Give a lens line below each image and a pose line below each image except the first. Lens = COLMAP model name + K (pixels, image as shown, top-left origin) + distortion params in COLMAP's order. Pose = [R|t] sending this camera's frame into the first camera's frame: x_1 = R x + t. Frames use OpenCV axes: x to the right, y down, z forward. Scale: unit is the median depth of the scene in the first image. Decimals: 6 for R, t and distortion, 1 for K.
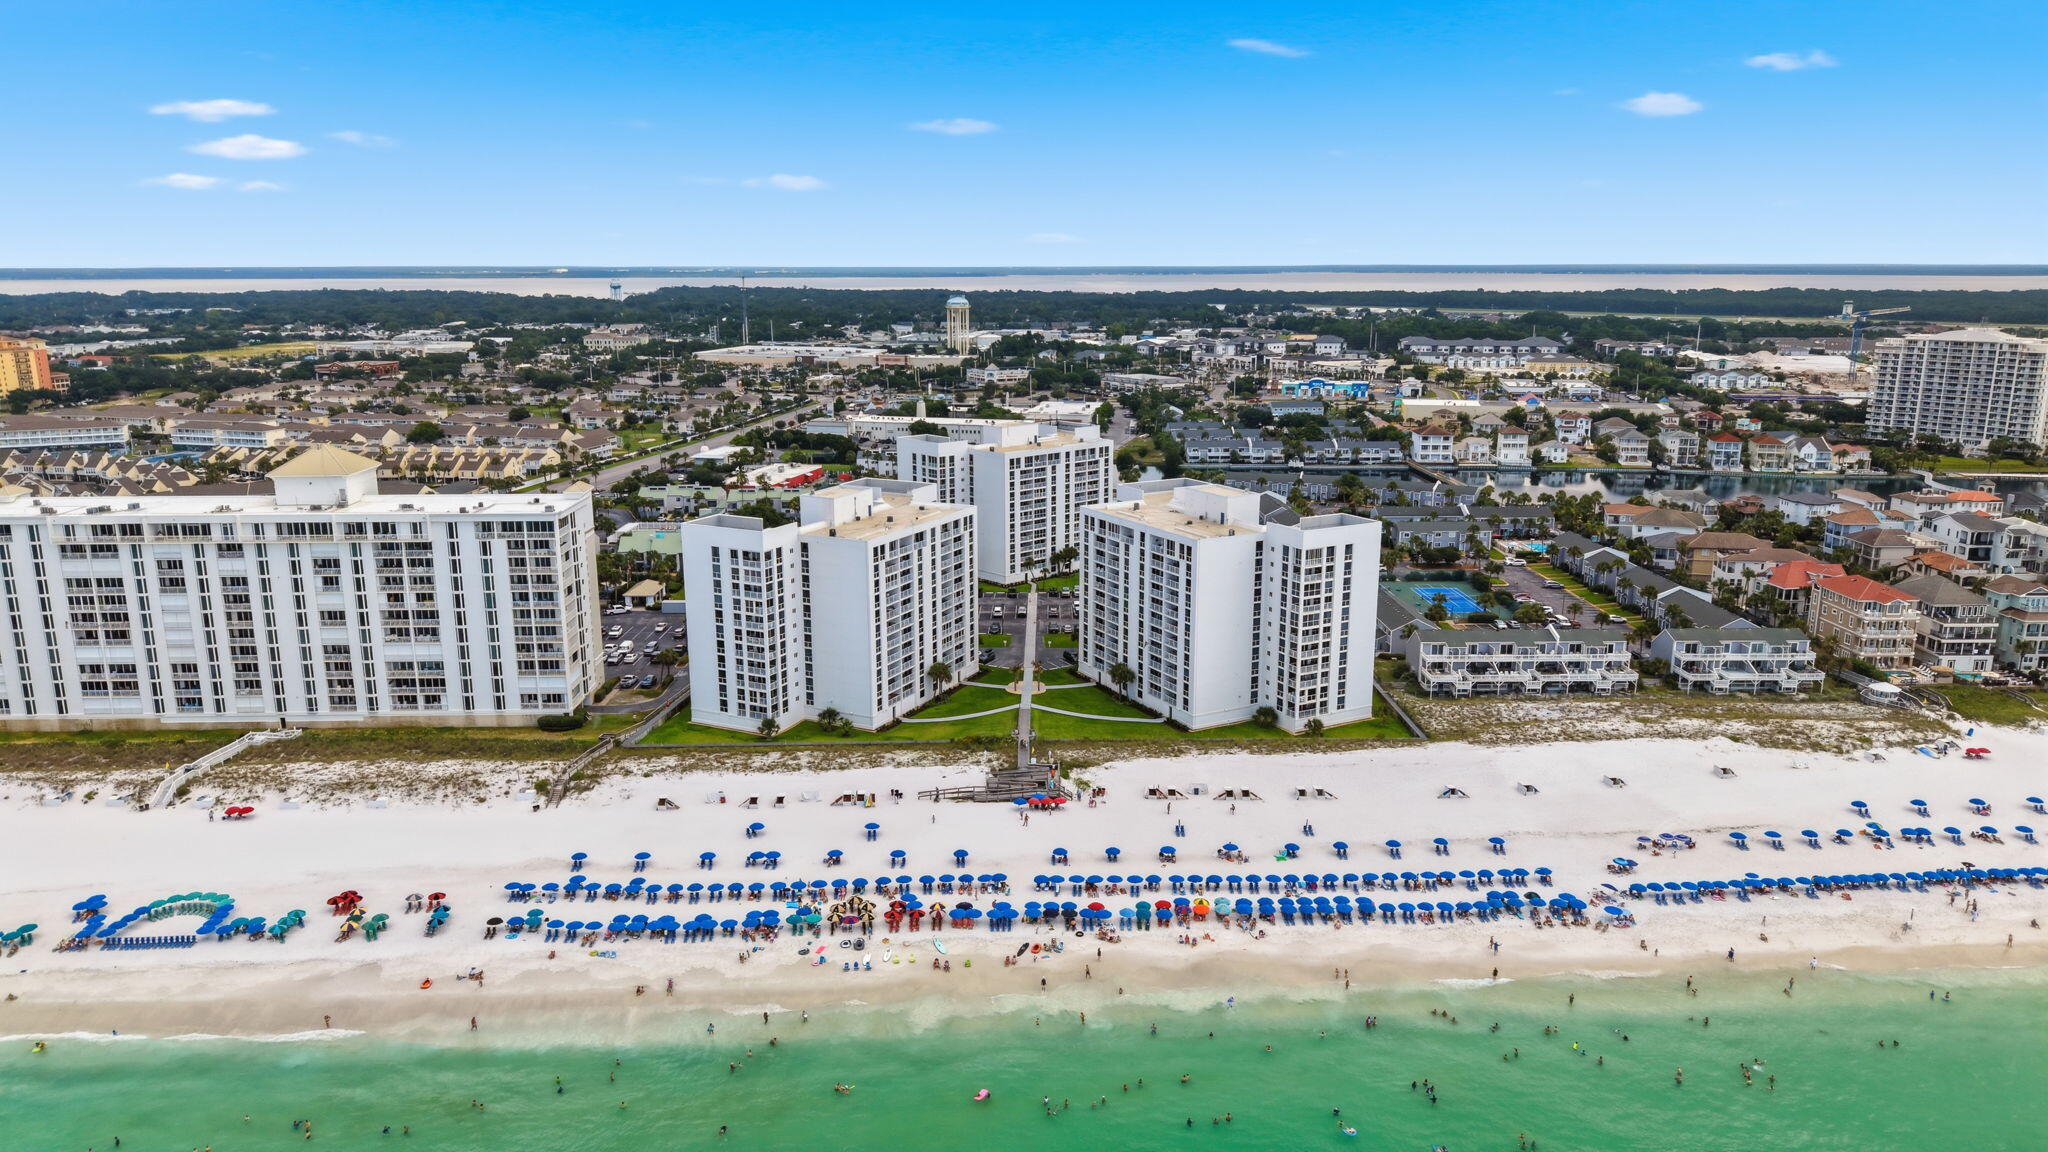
lens RADIAL K [[1379.8, 0, 1024.0], [0, 1379.8, 576.0], [0, 0, 1]] dist [0.020961, -0.003407]
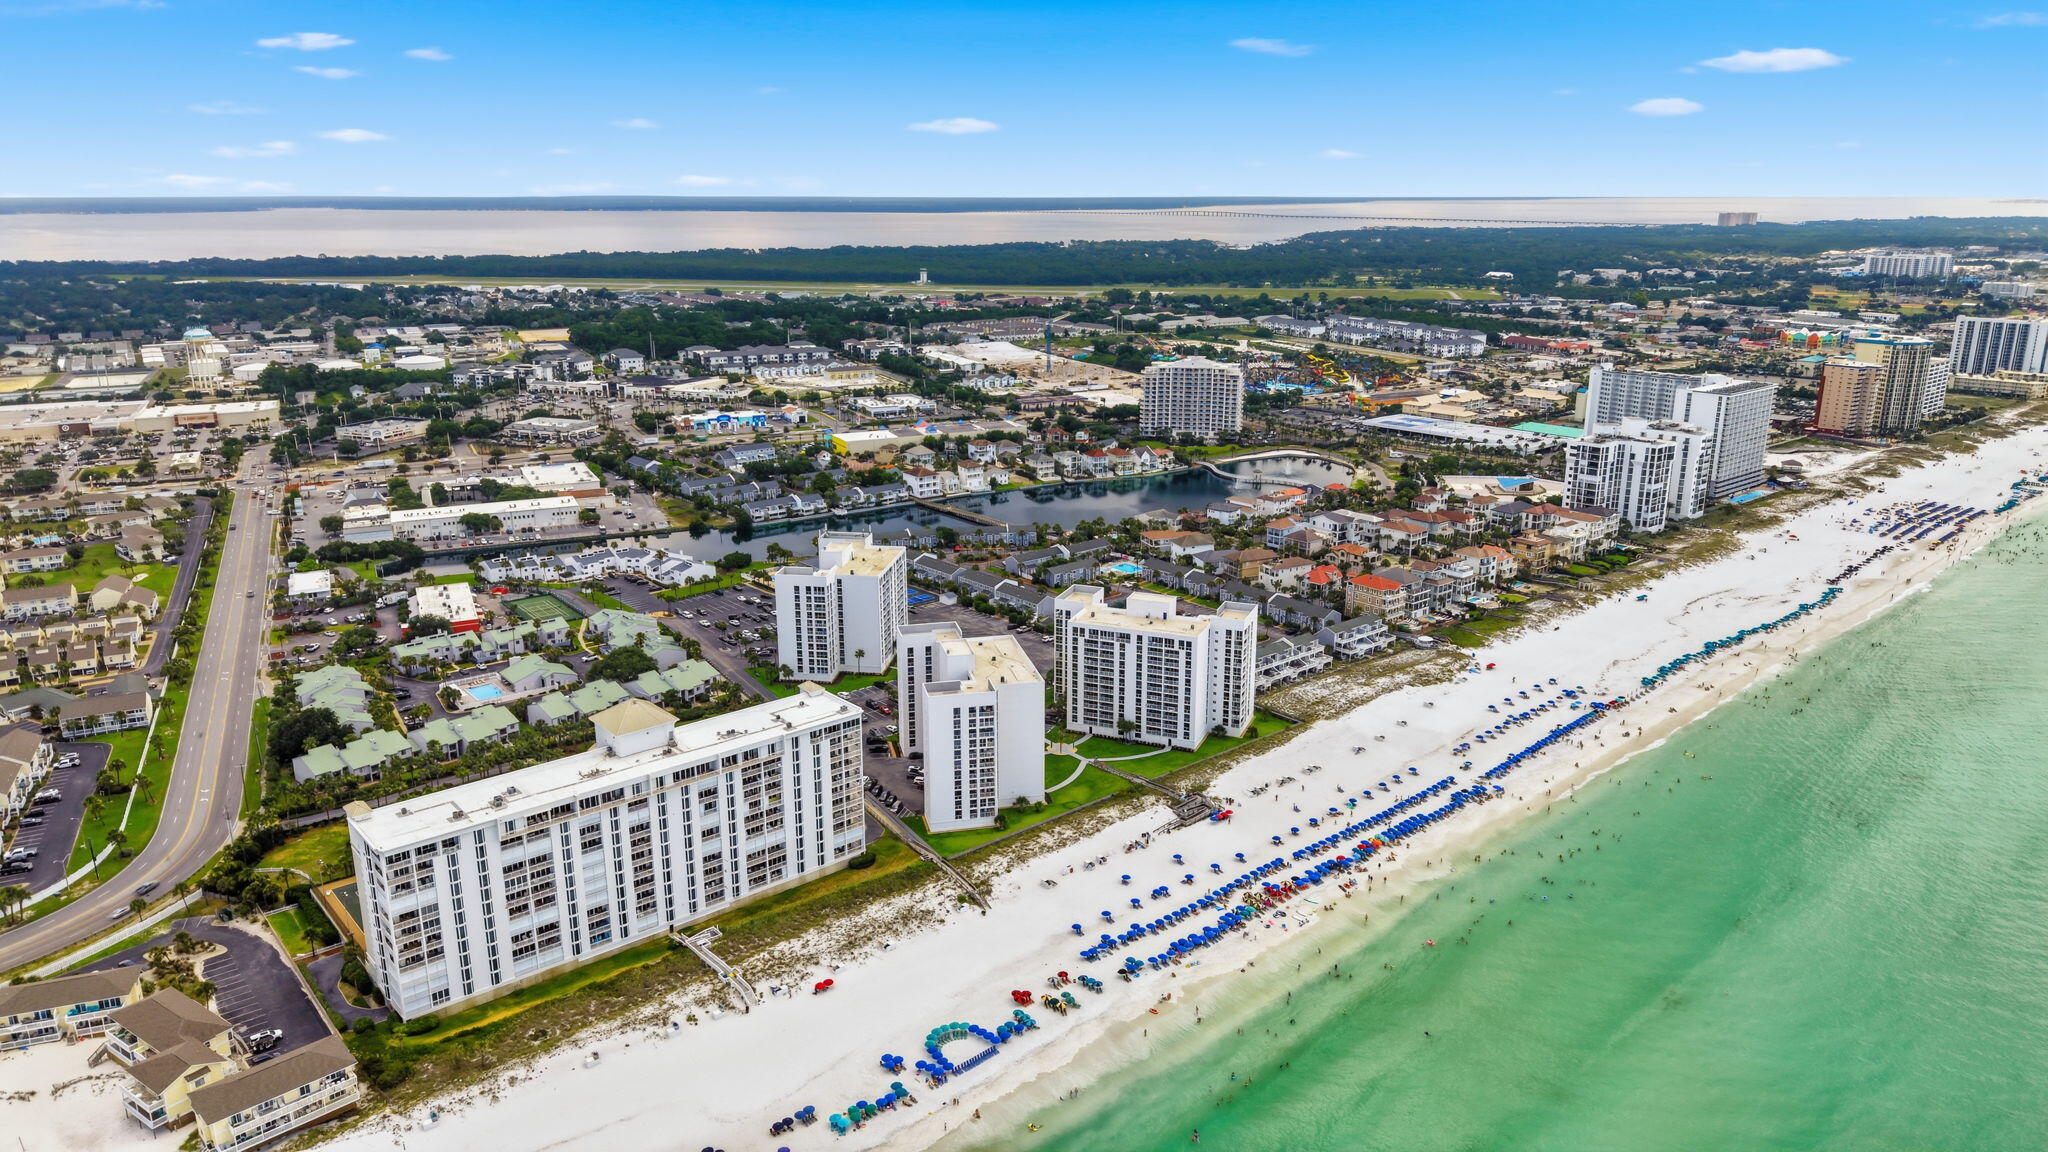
lens RADIAL K [[1372.7, 0, 1024.0], [0, 1372.7, 576.0], [0, 0, 1]] dist [0.136585, -0.265456]
pose [[0.774967, -0.172177, 0.608096, -1.006303], [0.140656, 0.985031, 0.099648, -0.287050], [-0.616151, 0.008309, 0.787584, -0.171400]]
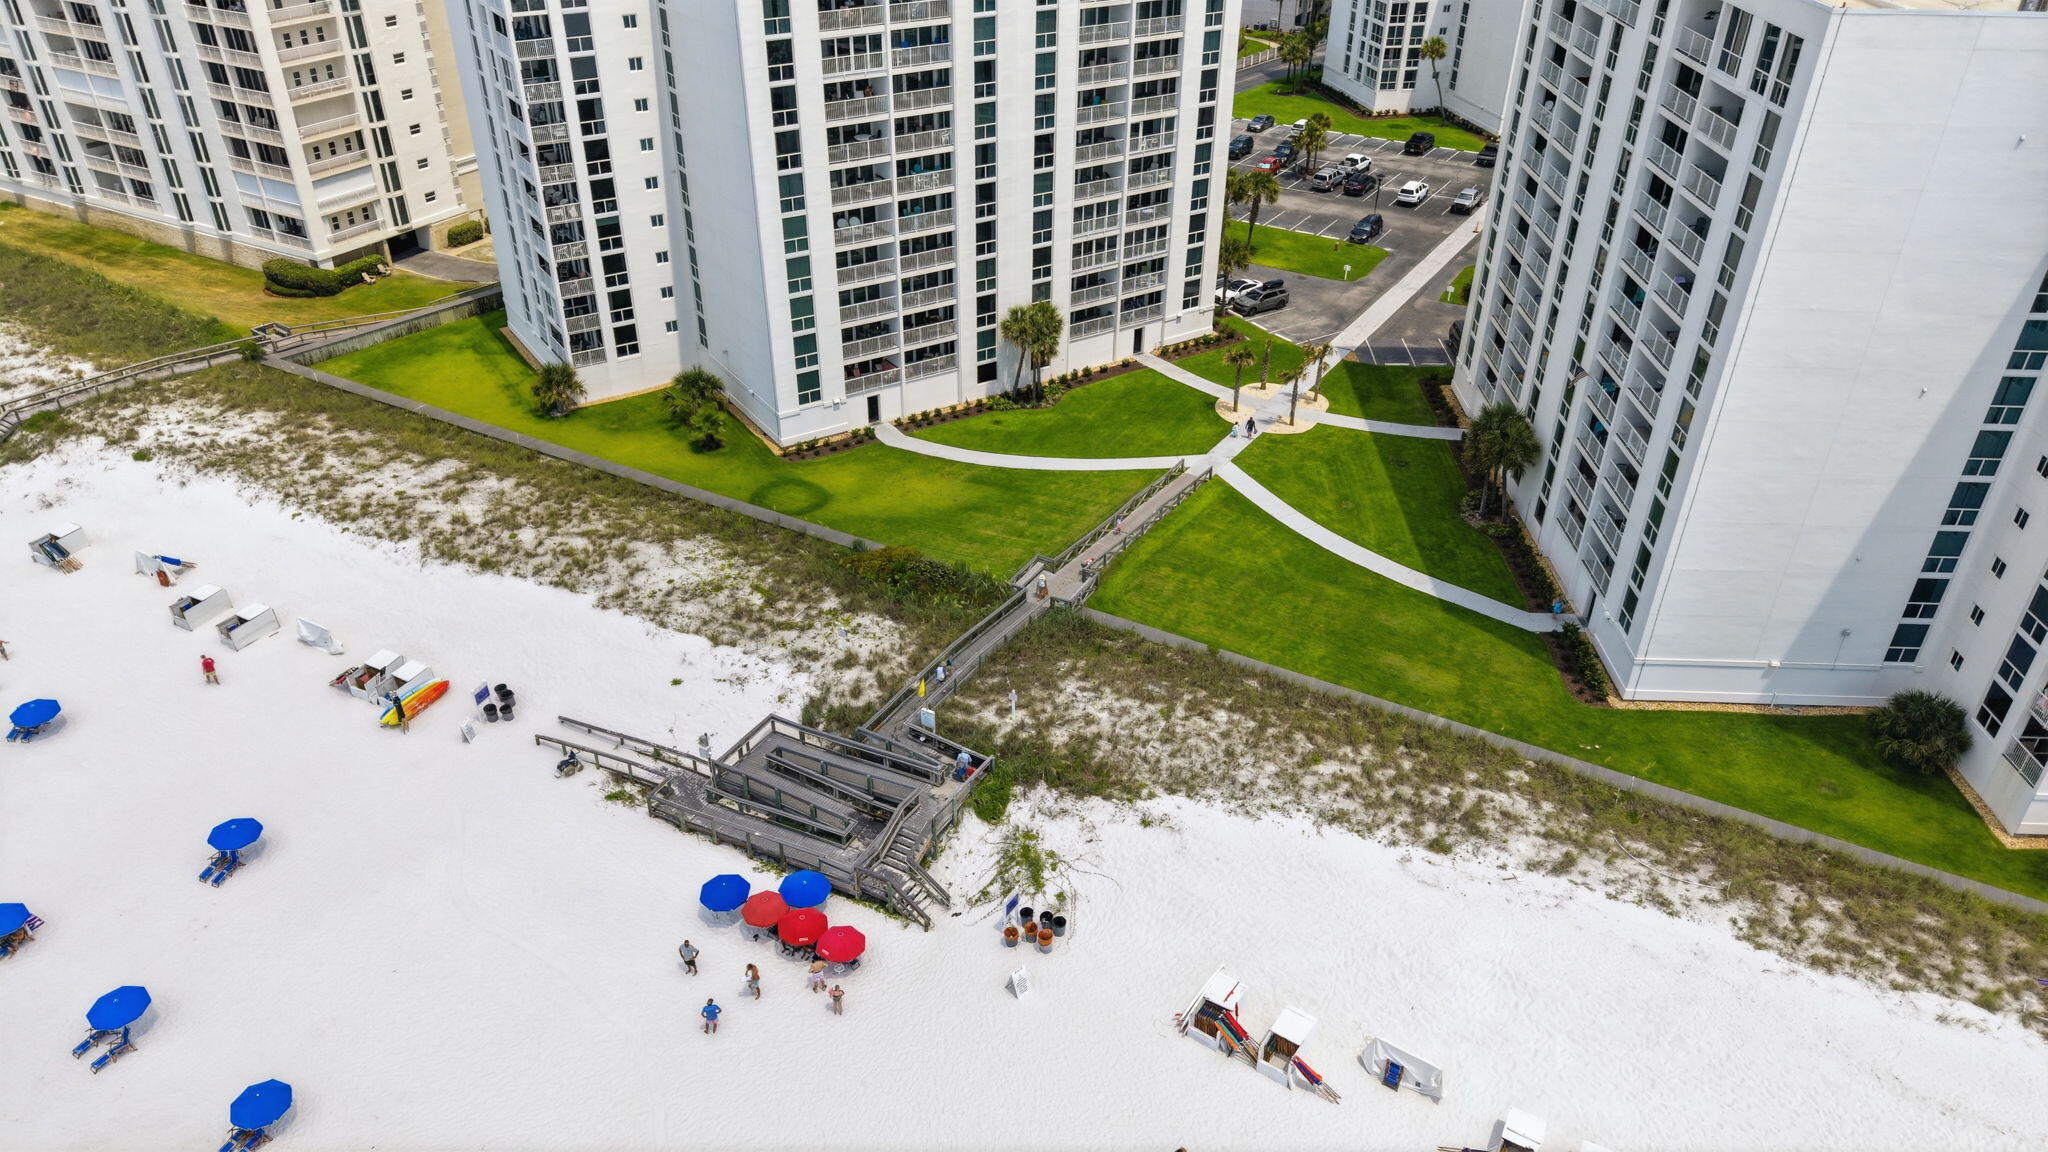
lens RADIAL K [[1381.5, 0, 1024.0], [0, 1381.5, 576.0], [0, 0, 1]] dist [0.000357, -0.000187]
pose [[0.862999, 0.277809, -0.421966, 0.130146], [-0.126533, 0.927471, 0.351834, -0.002290], [0.489104, -0.250240, 0.835558, 0.698133]]
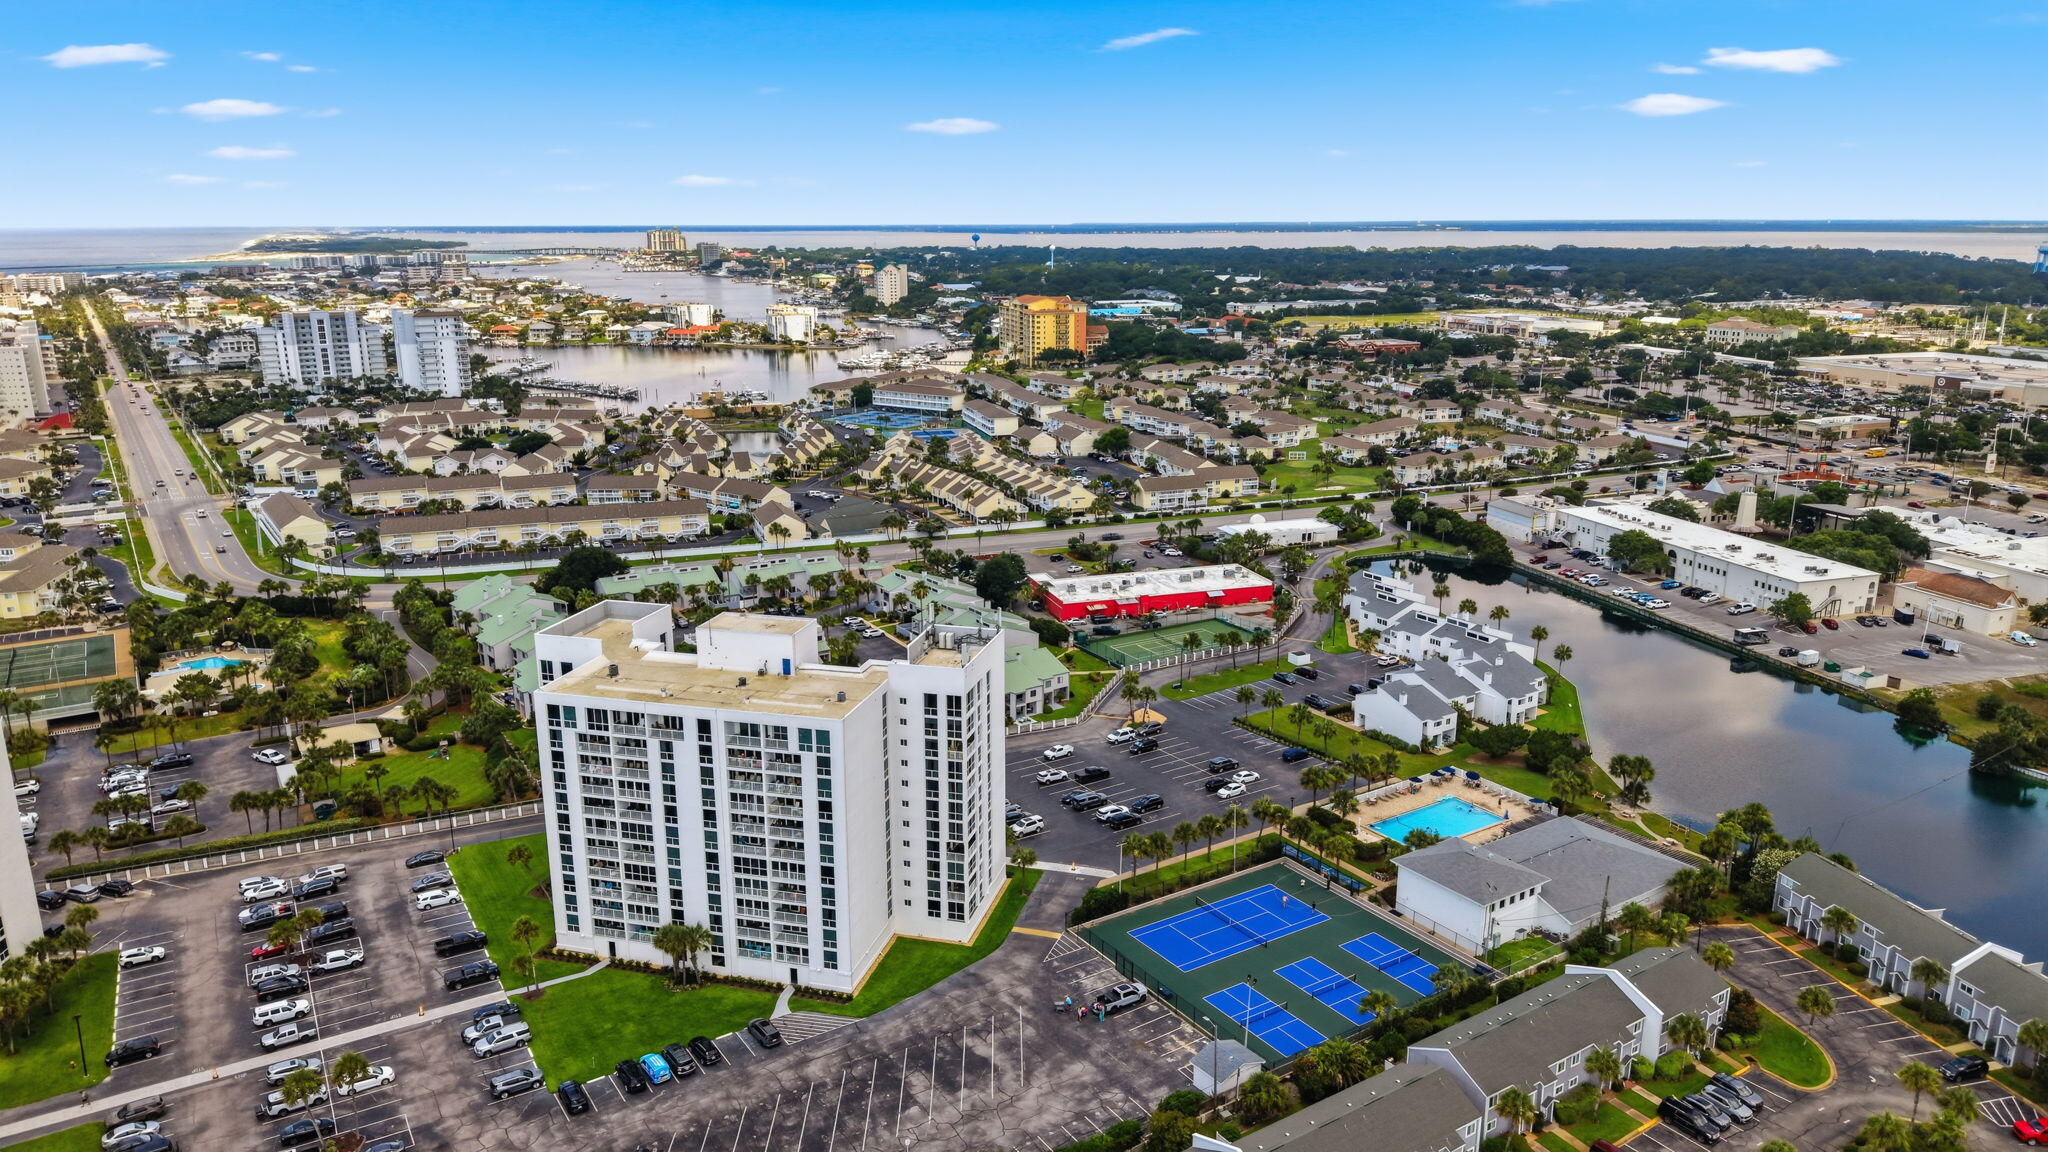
lens RADIAL K [[1378.8, 0, 1024.0], [0, 1378.8, 576.0], [0, 0, 1]] dist [0.067396, -0.090098]
pose [[0.528373, 0.213098, -0.821834, 0.660911], [-0.184748, 0.973651, 0.133685, -0.319824], [0.828668, 0.081196, 0.553821, 1.245472]]
